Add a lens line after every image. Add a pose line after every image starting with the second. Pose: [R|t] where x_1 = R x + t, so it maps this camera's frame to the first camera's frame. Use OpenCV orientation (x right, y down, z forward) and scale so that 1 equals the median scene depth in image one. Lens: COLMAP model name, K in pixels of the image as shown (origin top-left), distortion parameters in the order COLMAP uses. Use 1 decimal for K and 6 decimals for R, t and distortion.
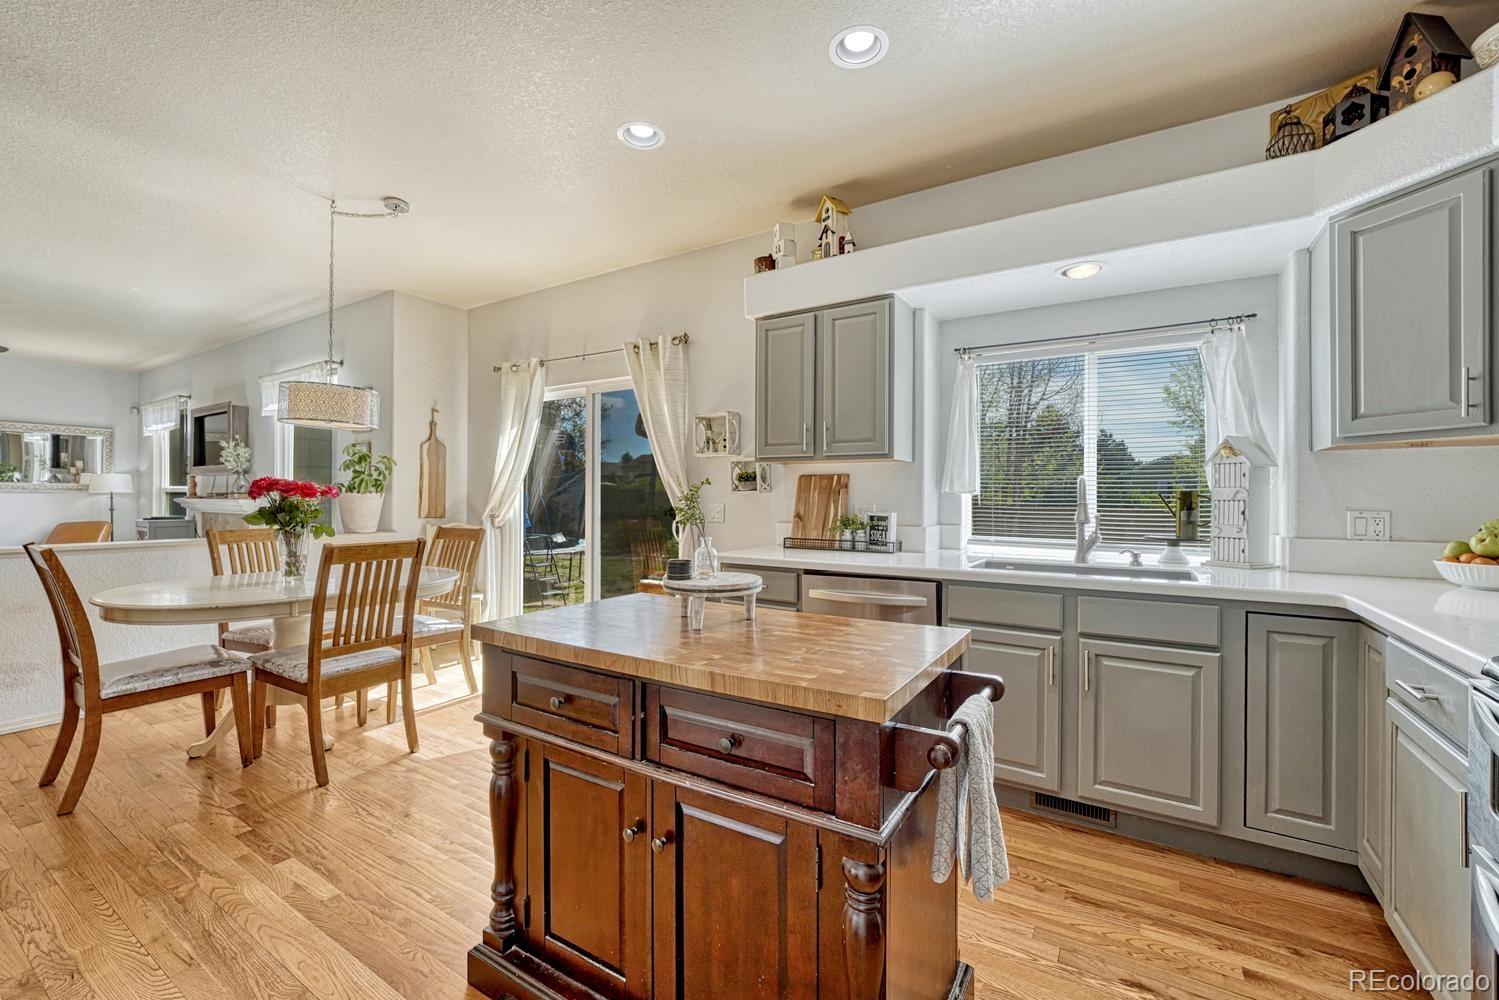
lens RADIAL K [[631.0, 0, 743.3], [0, 631.0, 493.4], [0, 0, 1]] dist [-0.011598, 0.001860]
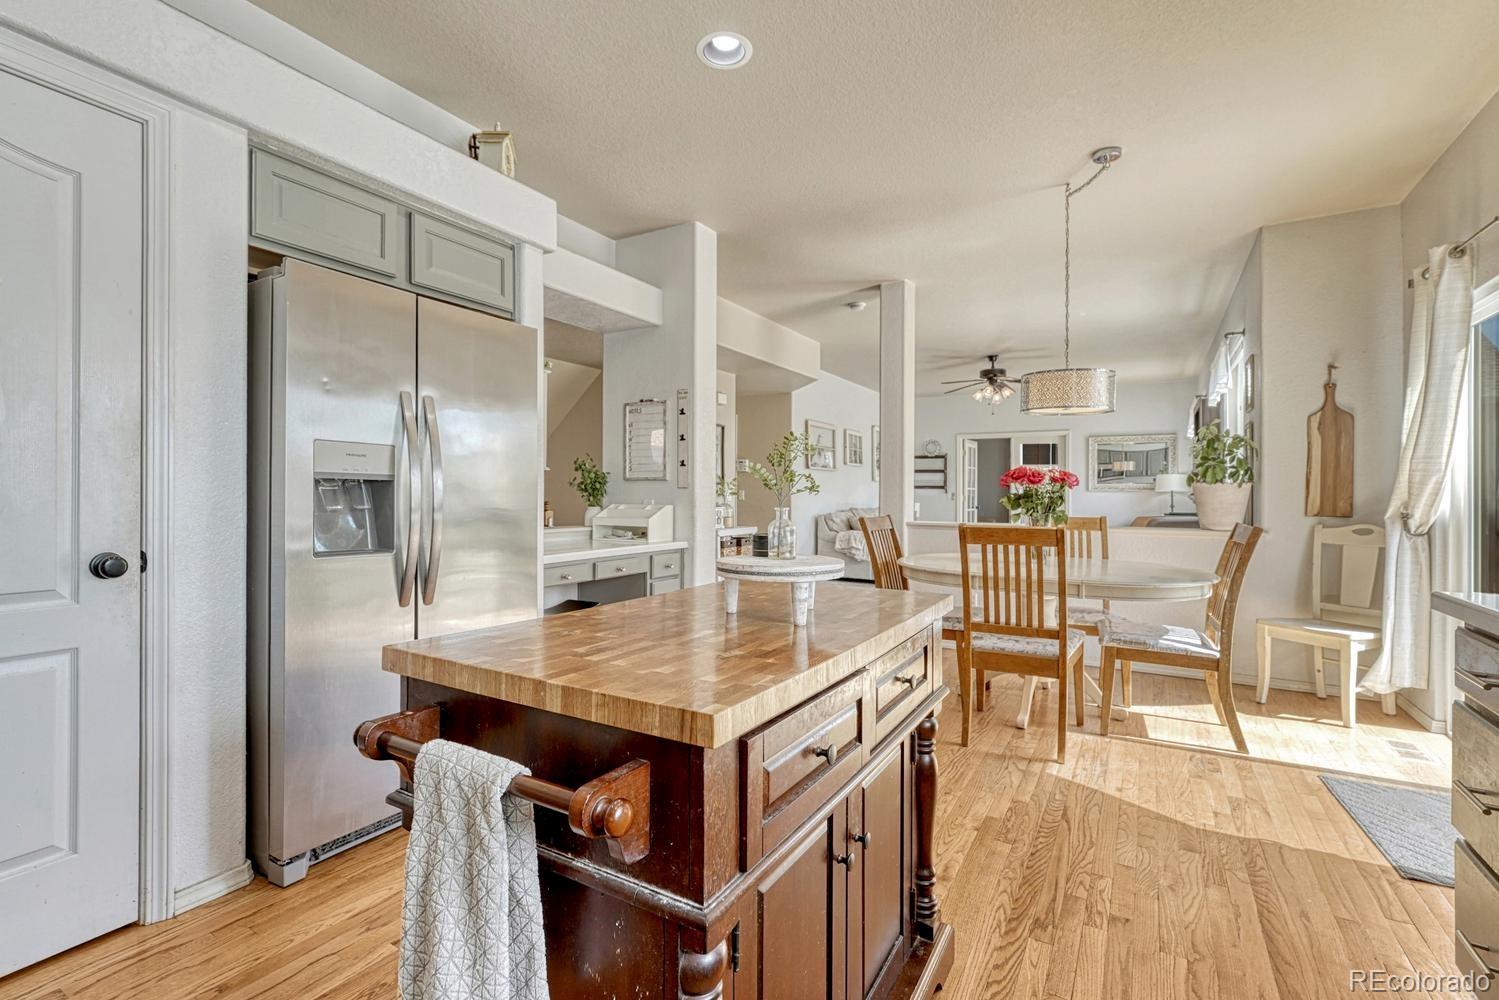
lens RADIAL K [[676.3, 0, 747.9], [0, 676.3, 486.7], [0, 0, 1]] dist [0.003943, -0.000008]
pose [[0.030647, -0.017764, -0.999372, 0.412056], [-0.001734, 0.999840, -0.017826, 0.031133], [0.999529, 0.002279, 0.030611, 0.491305]]
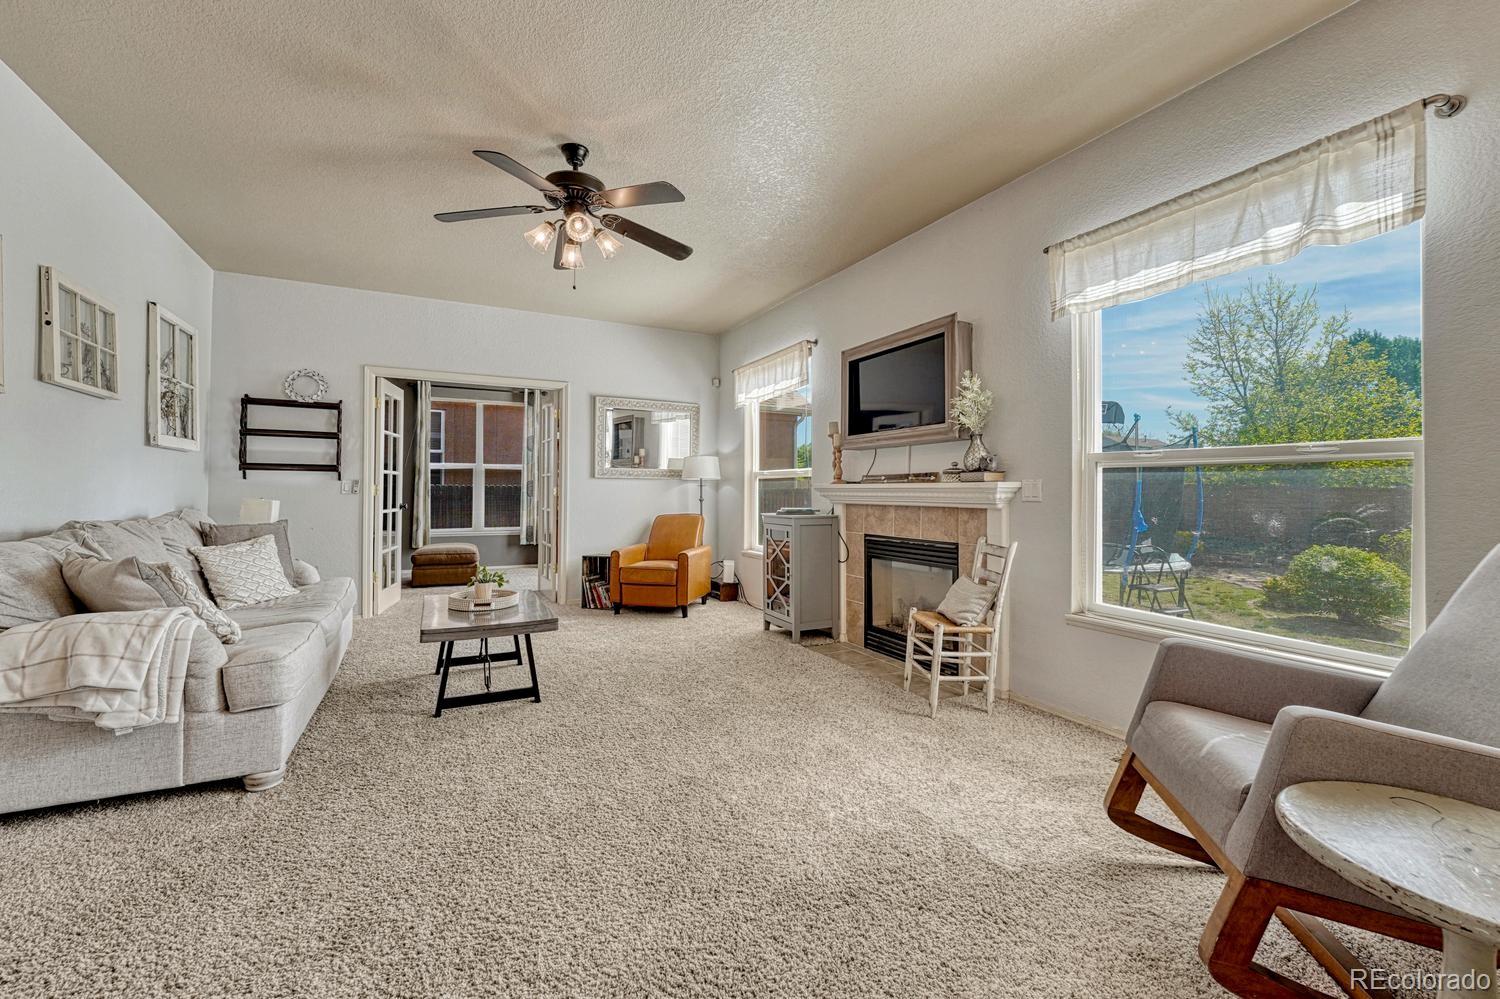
lens RADIAL K [[631.4, 0, 744.1], [0, 631.4, 488.1], [0, 0, 1]] dist [-0.011598, 0.001860]
pose [[0.855345, -0.007675, -0.518003, -1.304500], [0.005316, 0.999968, -0.006038, 0.035042], [0.518032, 0.002410, 0.855358, 0.780191]]
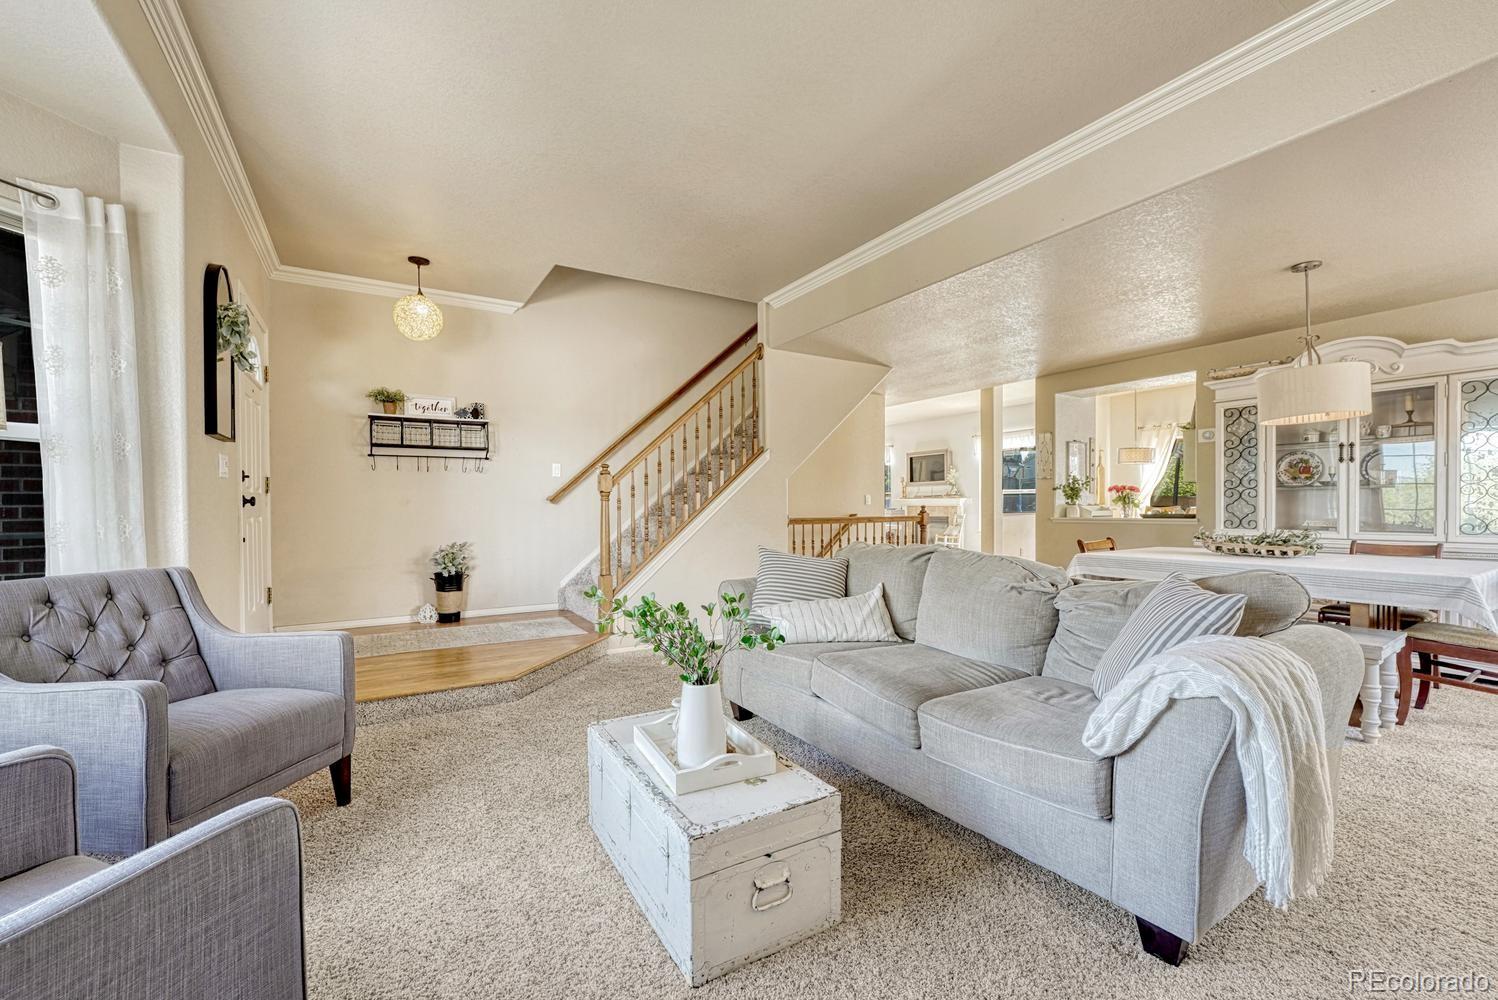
lens RADIAL K [[630.6, 0, 747.9], [0, 630.6, 512.3], [0, 0, 1]] dist [-0.011598, 0.001860]
pose [[0.898243, -0.008289, -0.439422, -0.968933], [0.016156, 0.999769, 0.014167, 0.030451], [0.439203, -0.019825, 0.898169, -2.060567]]
